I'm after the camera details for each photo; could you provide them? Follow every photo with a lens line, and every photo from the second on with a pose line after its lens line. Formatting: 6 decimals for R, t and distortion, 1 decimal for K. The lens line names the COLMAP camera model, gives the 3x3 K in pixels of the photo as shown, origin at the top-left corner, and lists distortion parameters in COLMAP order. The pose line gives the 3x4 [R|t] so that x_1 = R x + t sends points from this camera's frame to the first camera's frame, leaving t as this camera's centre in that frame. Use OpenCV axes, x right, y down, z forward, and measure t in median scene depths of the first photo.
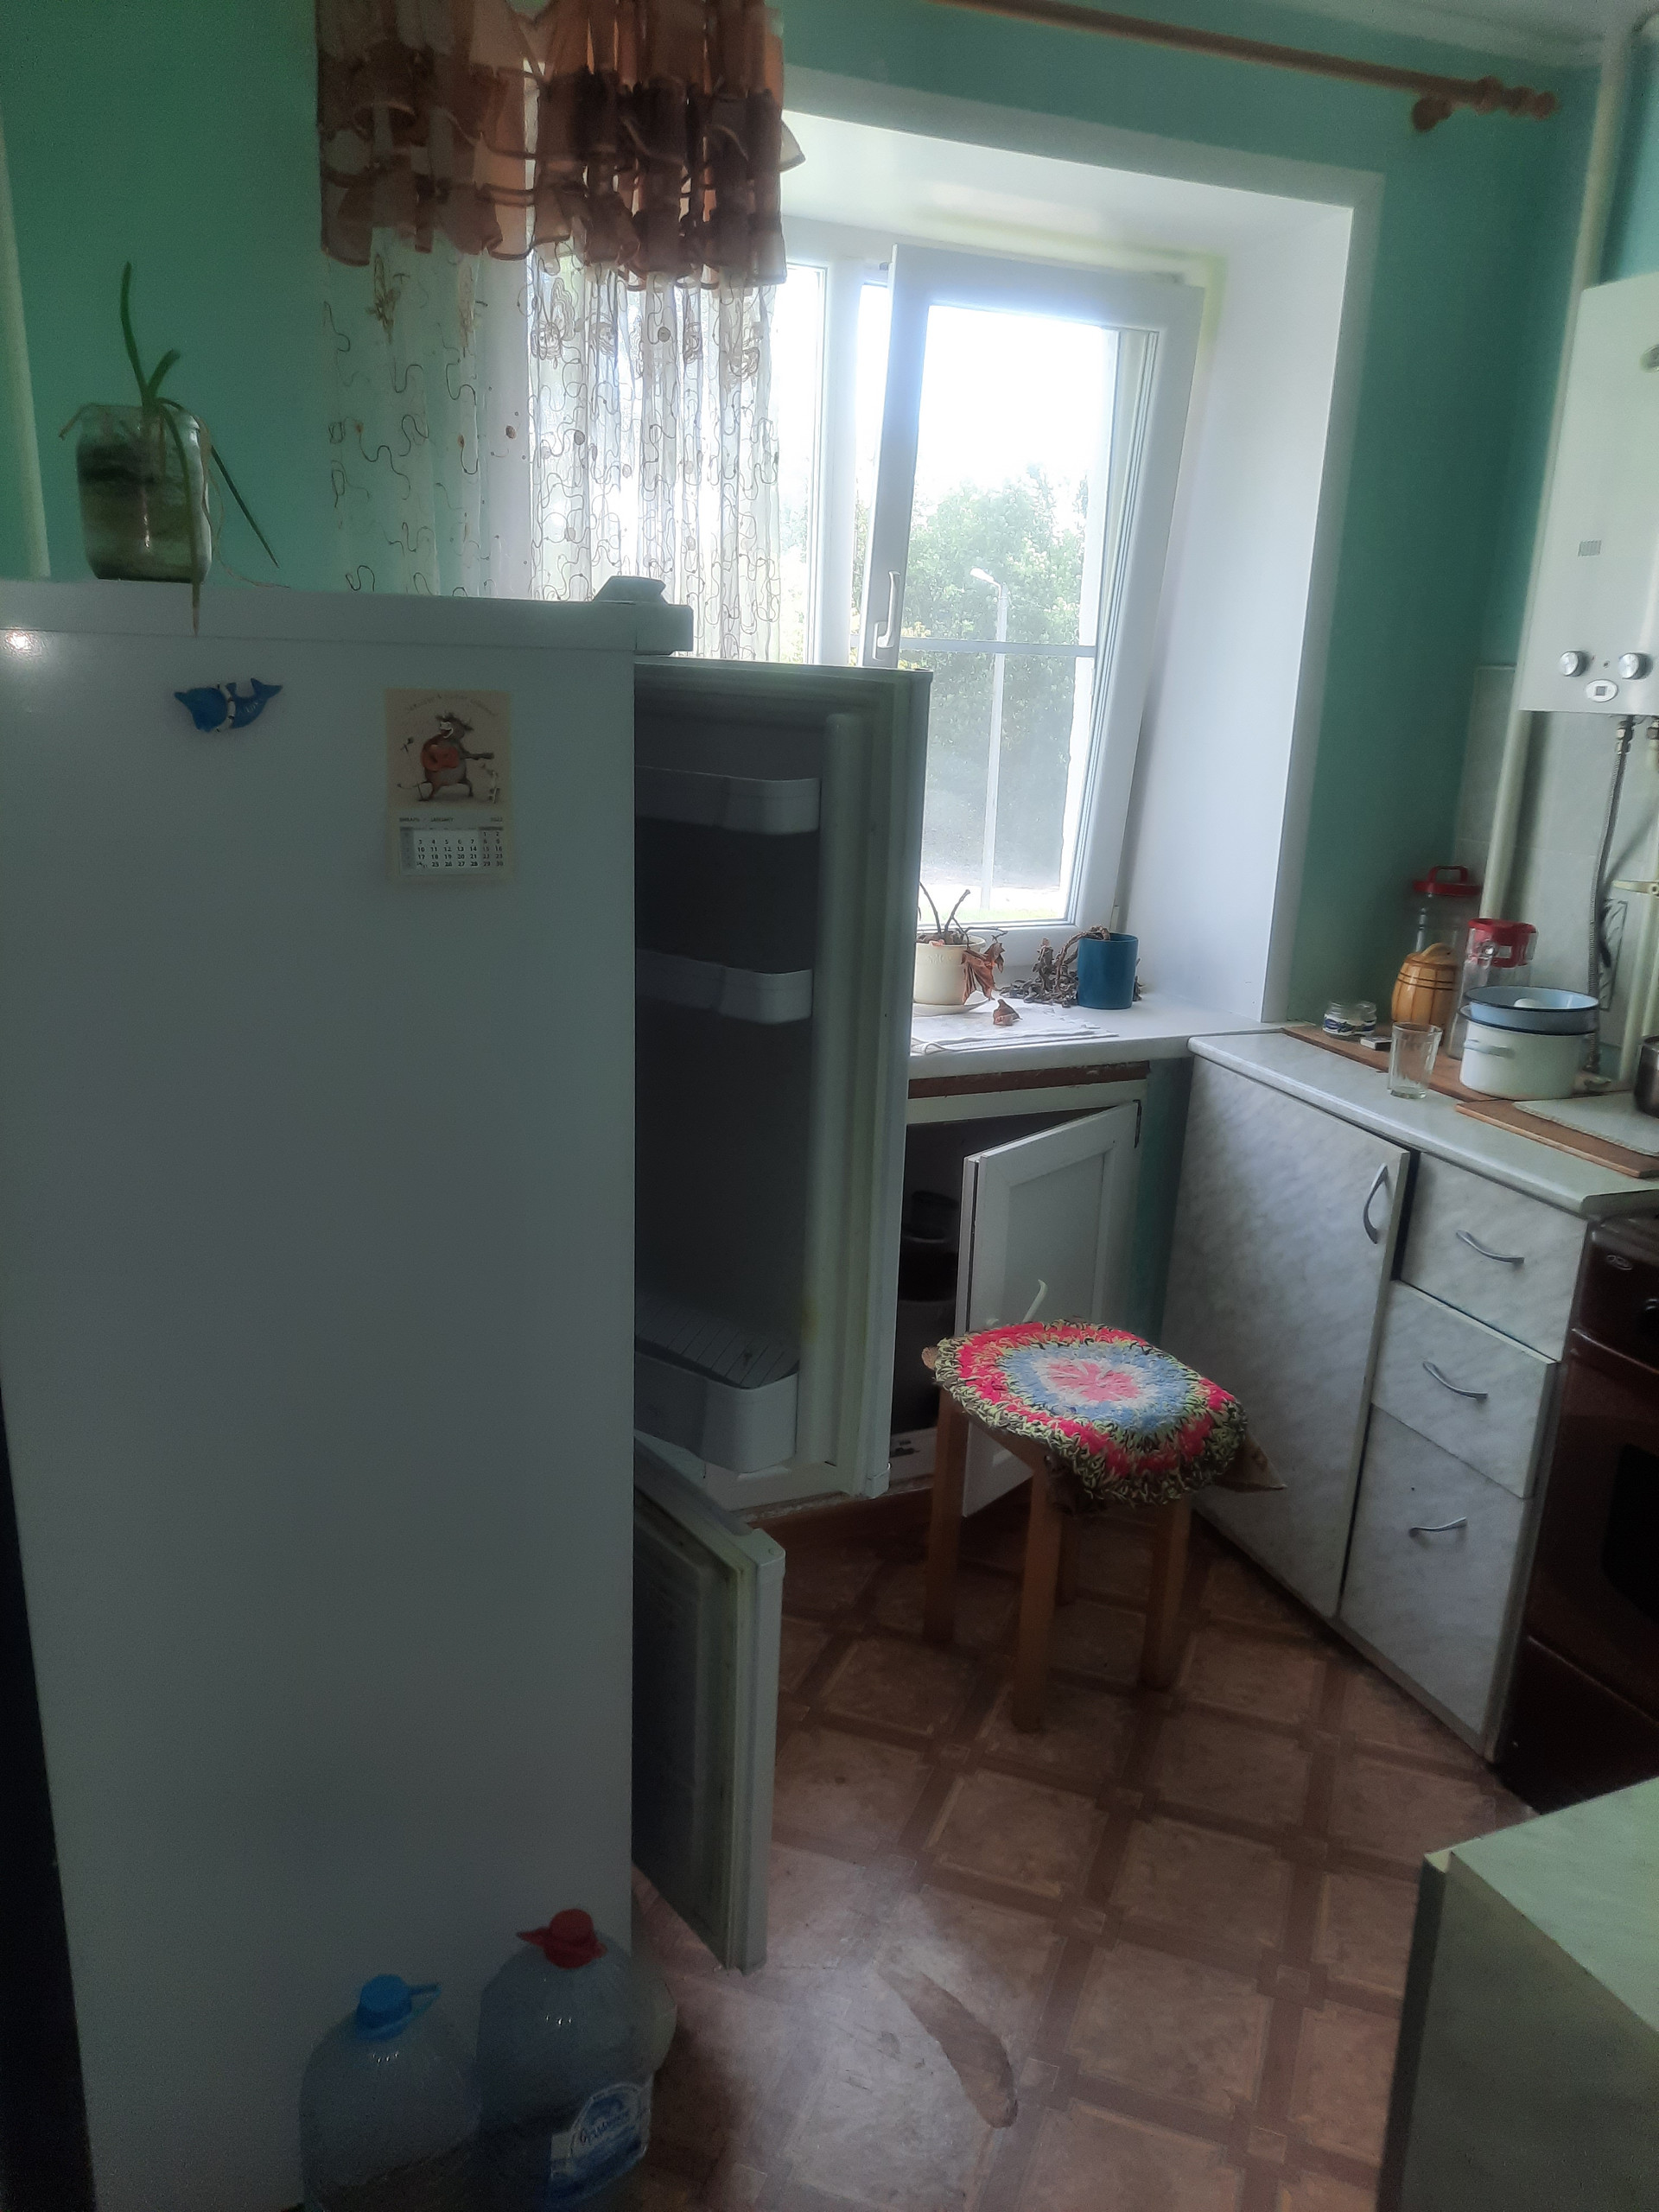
lens RADIAL K [[1614.6, 0, 826.6], [0, 1614.6, 1100.0], [0, 0, 1]] dist [0.037910, -0.008666]
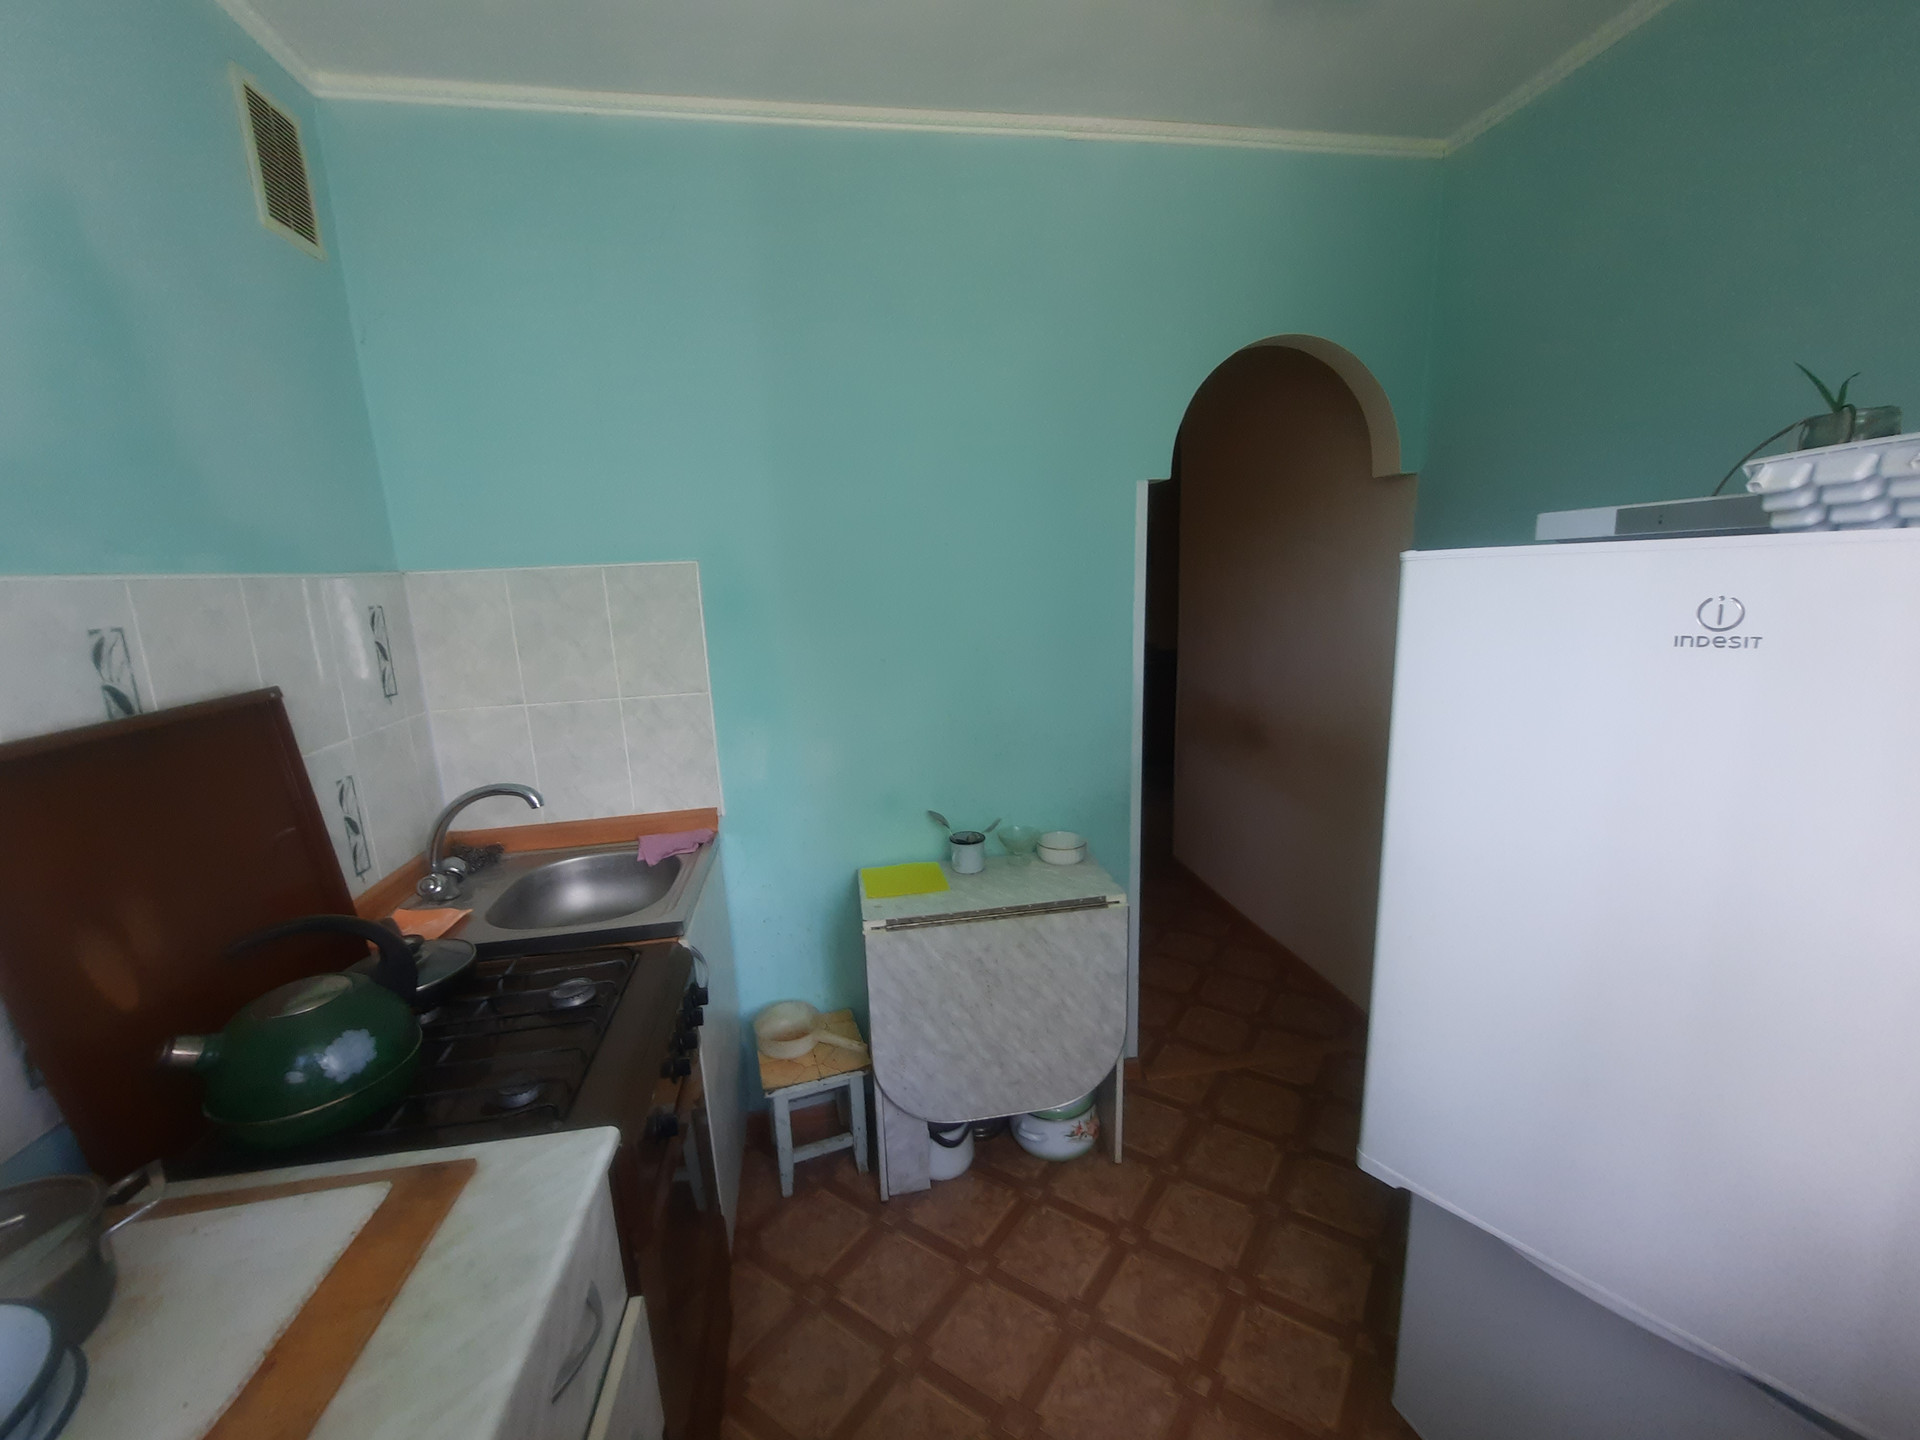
lens RADIAL K [[770.1, 0, 953.7], [0, 770.1, 719.8], [0, 0, 1]] dist [-0.013201, -0.001676]
pose [[-0.966774, -0.047313, 0.251218, 0.154890], [0.072001, 0.892541, 0.445180, -0.279777], [-0.245285, 0.448477, -0.859479, 1.052534]]
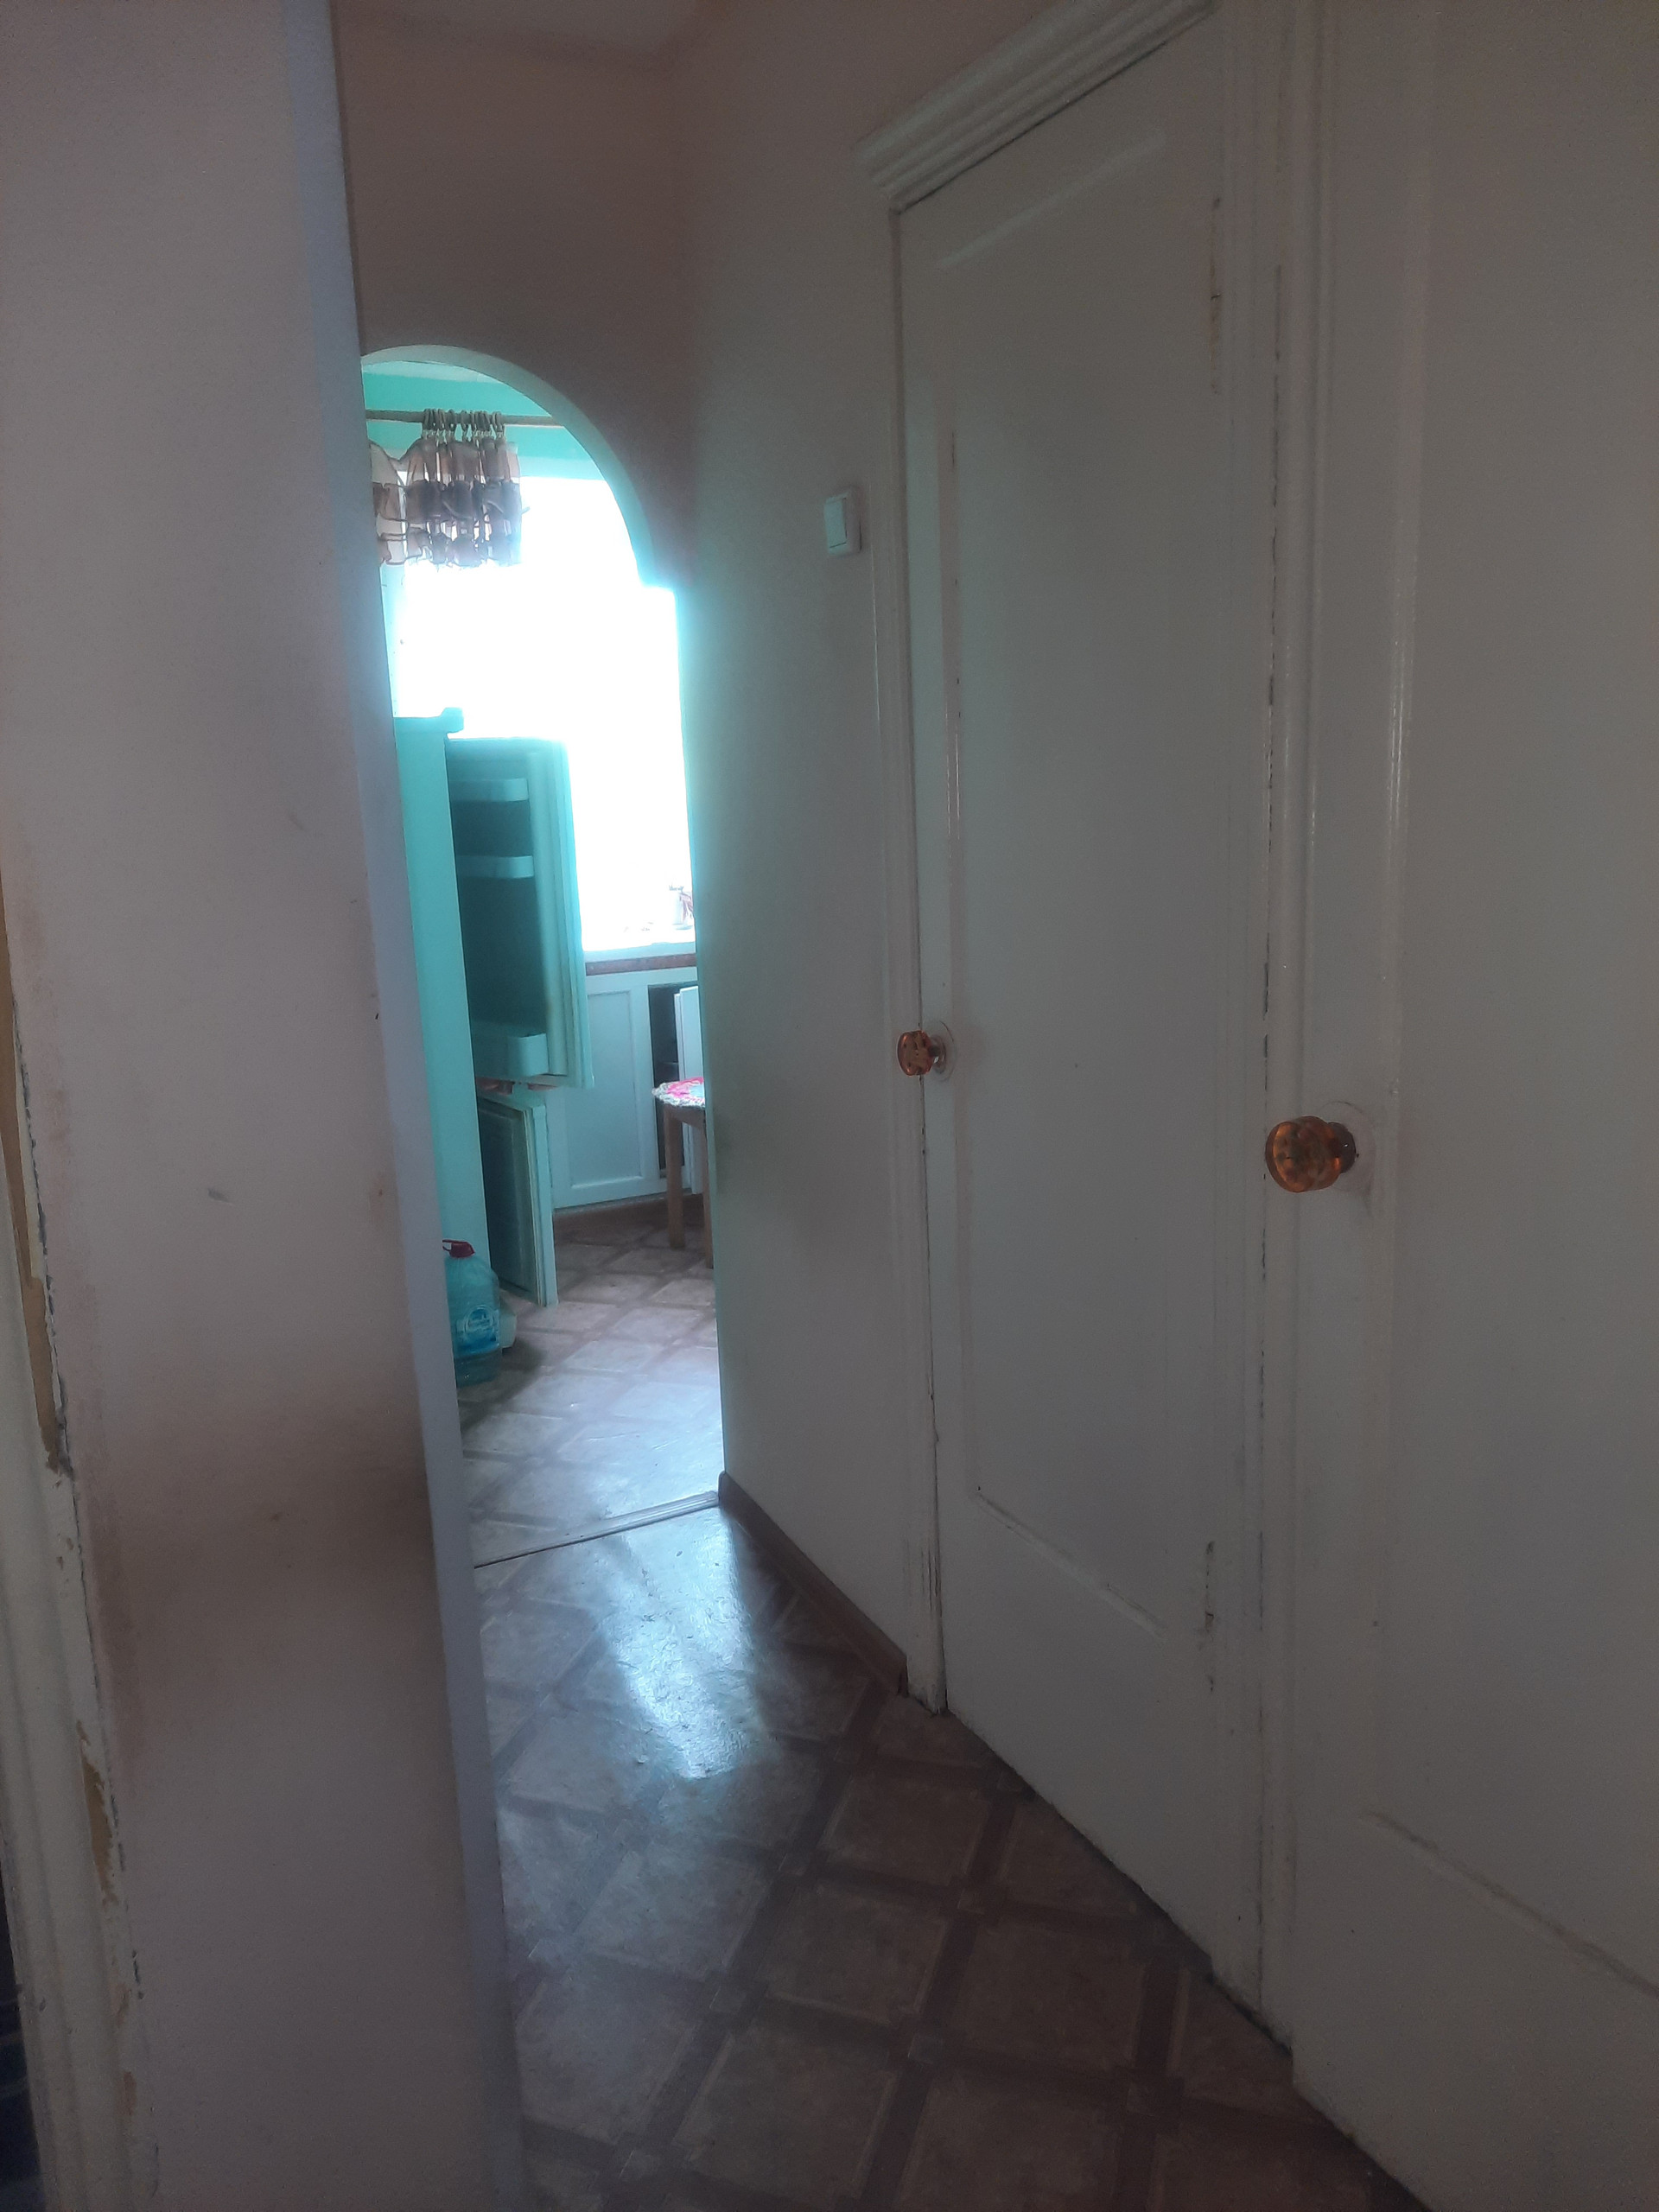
lens RADIAL K [[1614.6, 0, 832.9], [0, 1614.6, 1095.5], [0, 0, 1]] dist [0.037910, -0.008666]
pose [[0.996666, -0.077568, 0.025306, 0.232435], [0.078822, 0.995478, -0.053018, 0.294505], [-0.021079, 0.054836, 0.998273, -0.957411]]
